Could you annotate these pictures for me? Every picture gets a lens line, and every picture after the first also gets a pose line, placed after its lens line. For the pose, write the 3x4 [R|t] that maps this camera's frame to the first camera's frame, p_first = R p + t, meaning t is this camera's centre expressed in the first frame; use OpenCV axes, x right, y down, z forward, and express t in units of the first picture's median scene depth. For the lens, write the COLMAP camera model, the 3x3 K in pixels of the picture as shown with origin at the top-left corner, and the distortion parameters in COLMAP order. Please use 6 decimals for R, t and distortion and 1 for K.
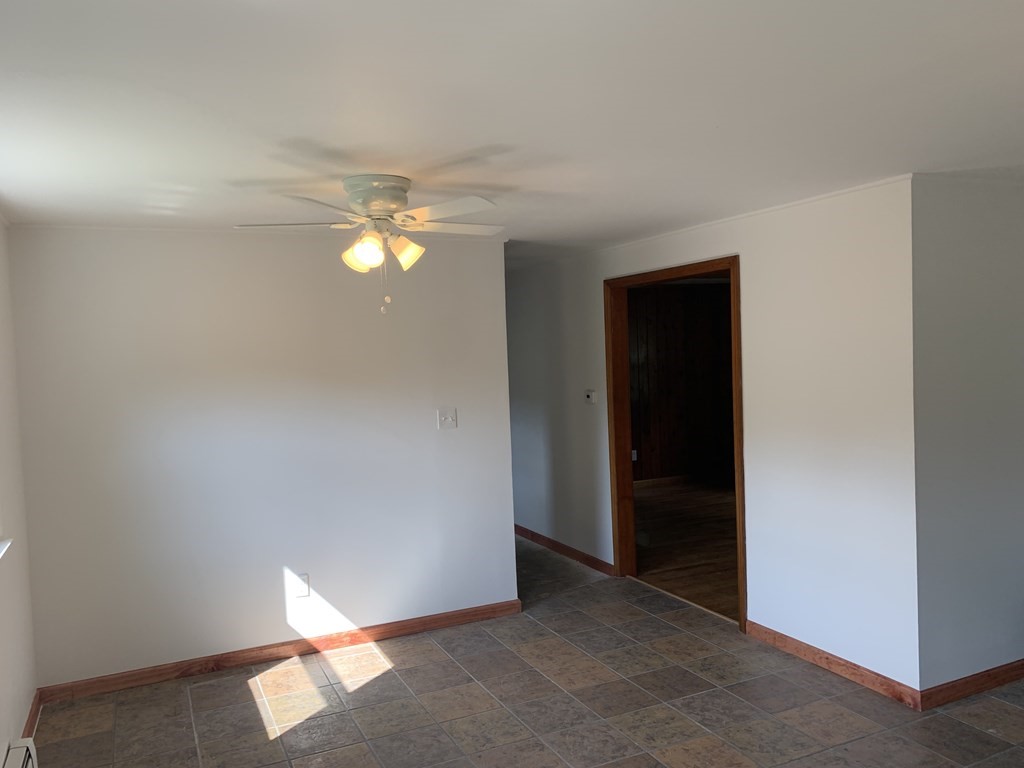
lens RADIAL K [[792.1, 0, 506.8], [0, 792.1, 381.8], [0, 0, 1]] dist [0.027885, -0.011922]
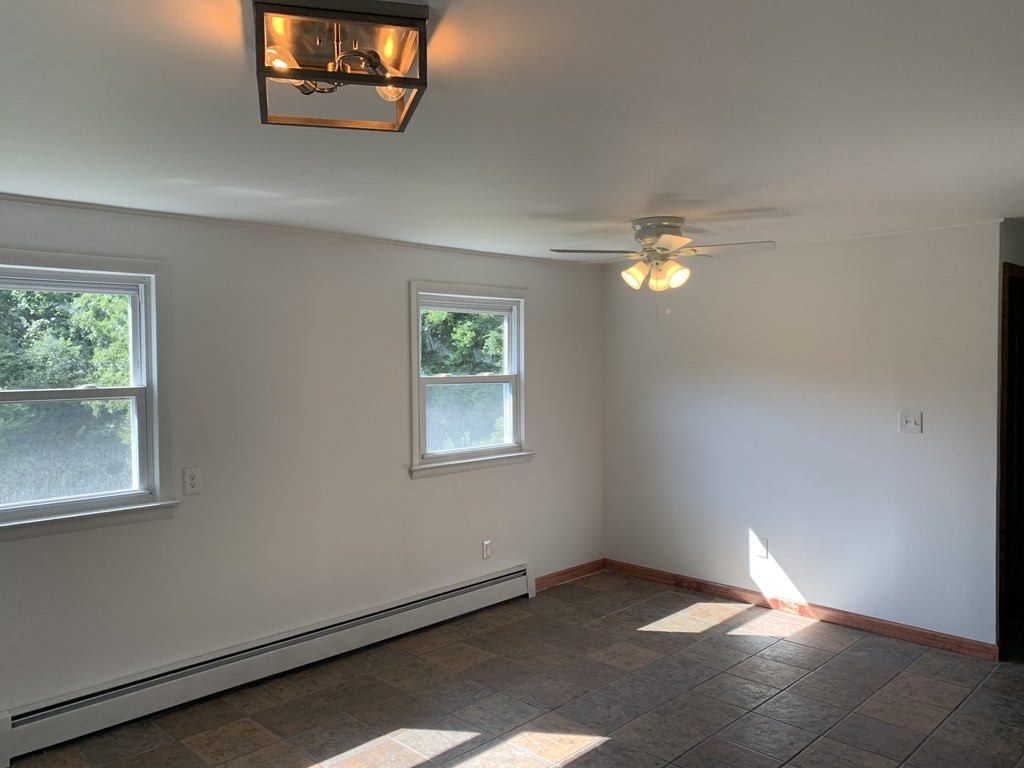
lens RADIAL K [[792.1, 0, 506.8], [0, 792.1, 381.8], [0, 0, 1]] dist [0.027885, -0.011922]
pose [[0.336437, 0.057955, -0.939921, 0.707460], [-0.037053, 0.998146, 0.048283, -0.031836], [0.940977, 0.018583, 0.337961, 0.242421]]
